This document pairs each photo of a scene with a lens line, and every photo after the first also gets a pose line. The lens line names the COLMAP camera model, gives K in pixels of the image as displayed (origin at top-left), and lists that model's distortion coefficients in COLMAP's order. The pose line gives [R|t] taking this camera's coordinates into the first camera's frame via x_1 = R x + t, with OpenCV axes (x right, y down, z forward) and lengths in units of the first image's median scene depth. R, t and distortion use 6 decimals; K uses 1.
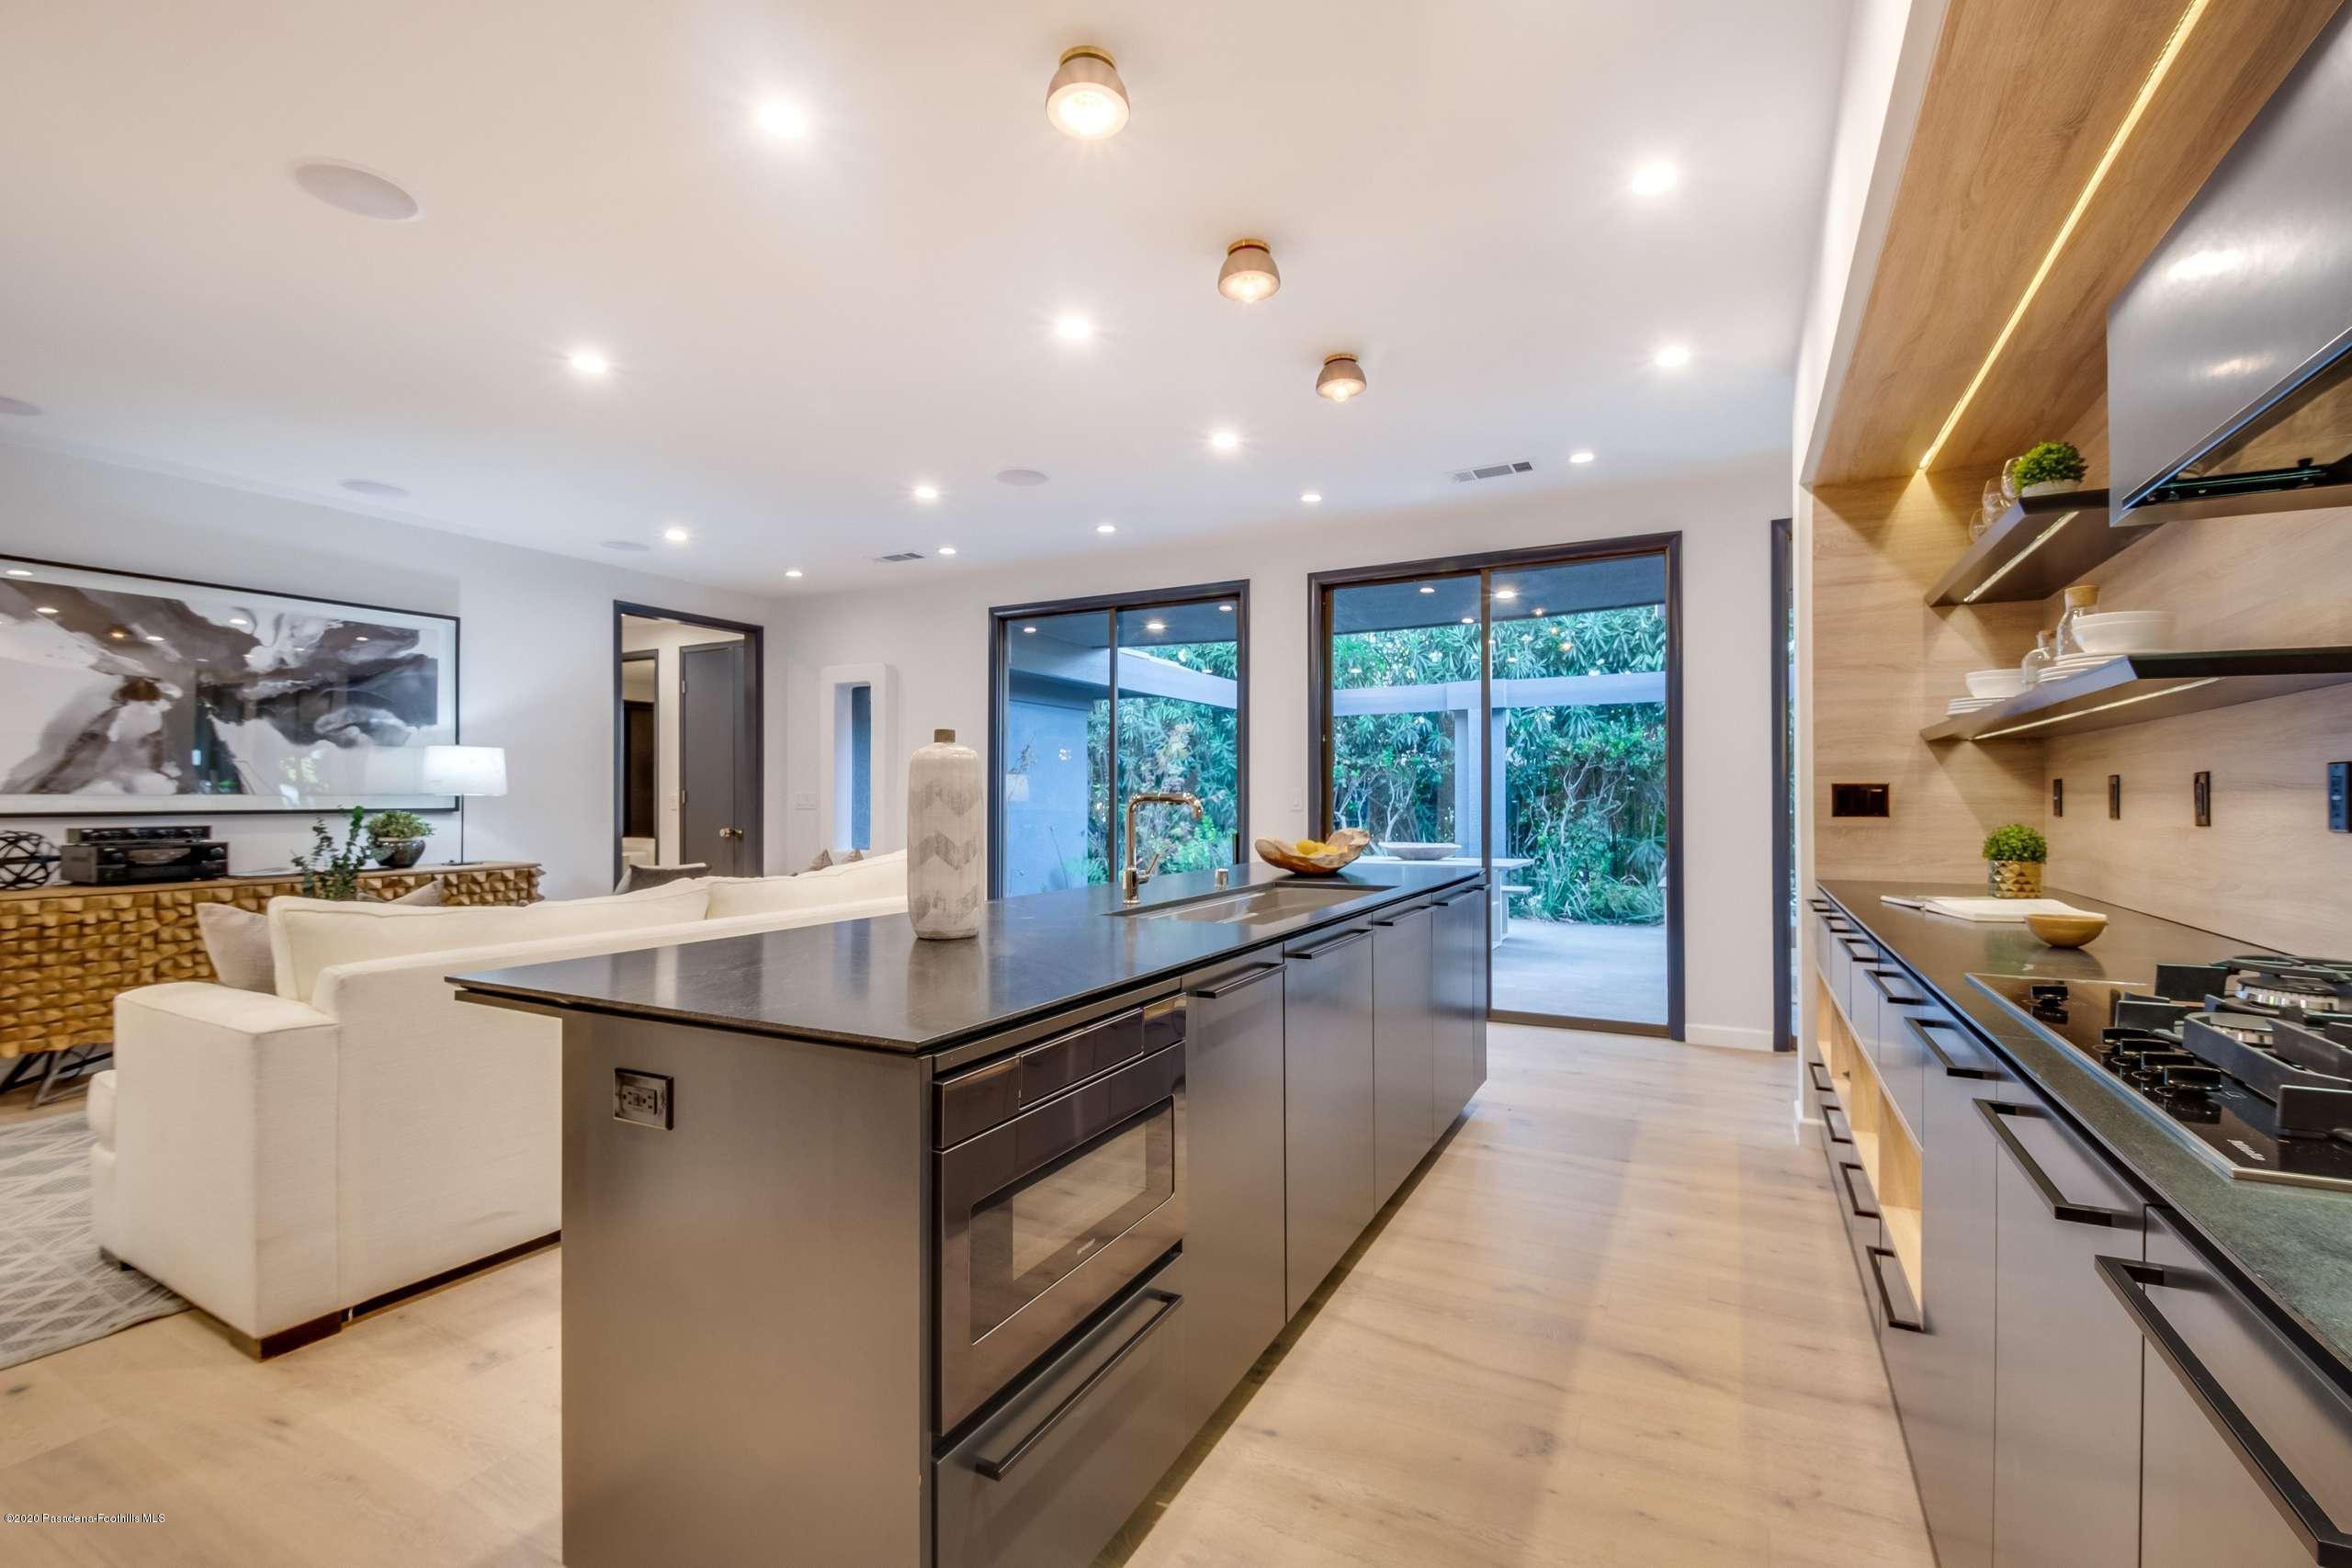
lens RADIAL K [[1016.2, 0, 1185.3], [0, 1016.2, 796.1], [0, 0, 1]] dist [-0.000751, -0.004097]
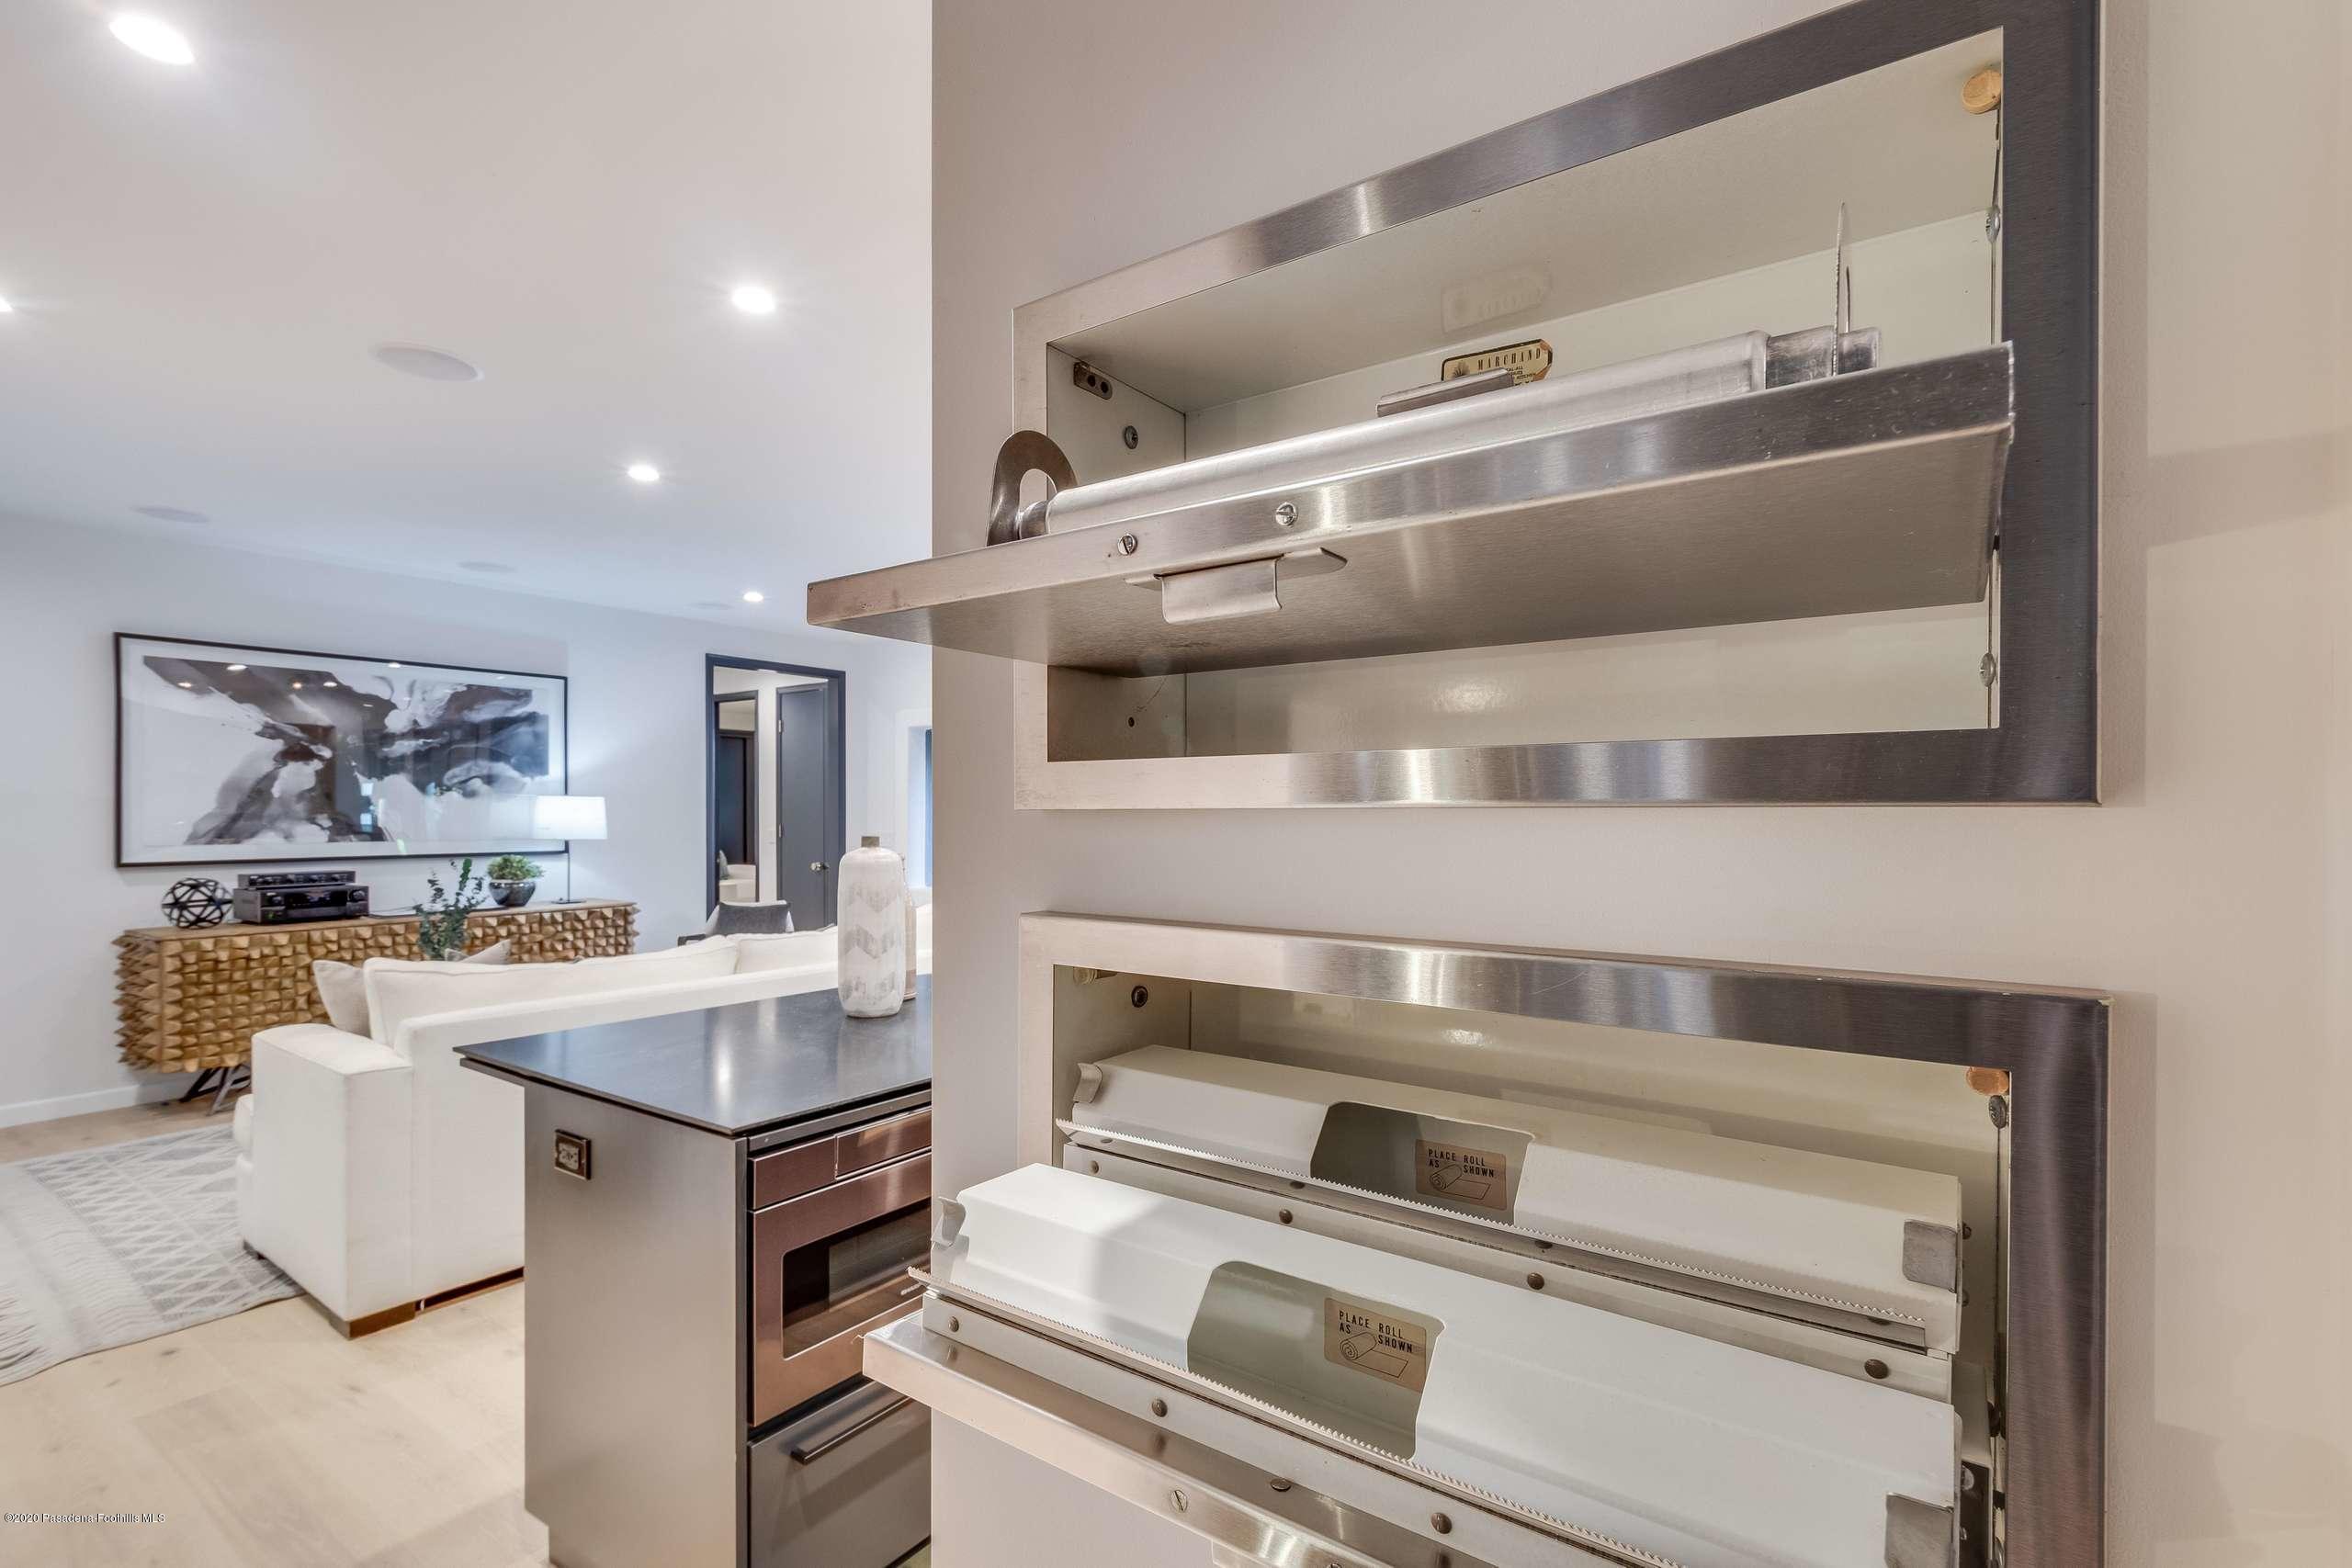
lens RADIAL K [[1078.2, 0, 1218.3], [0, 1078.2, 819.1], [0, 0, 1]] dist [0.002913, 0.001506]
pose [[0.992181, 0.005762, -0.124673, 0.178978], [-0.003507, 0.999826, 0.018298, -0.062584], [0.124757, -0.017718, 0.992029, -0.101780]]
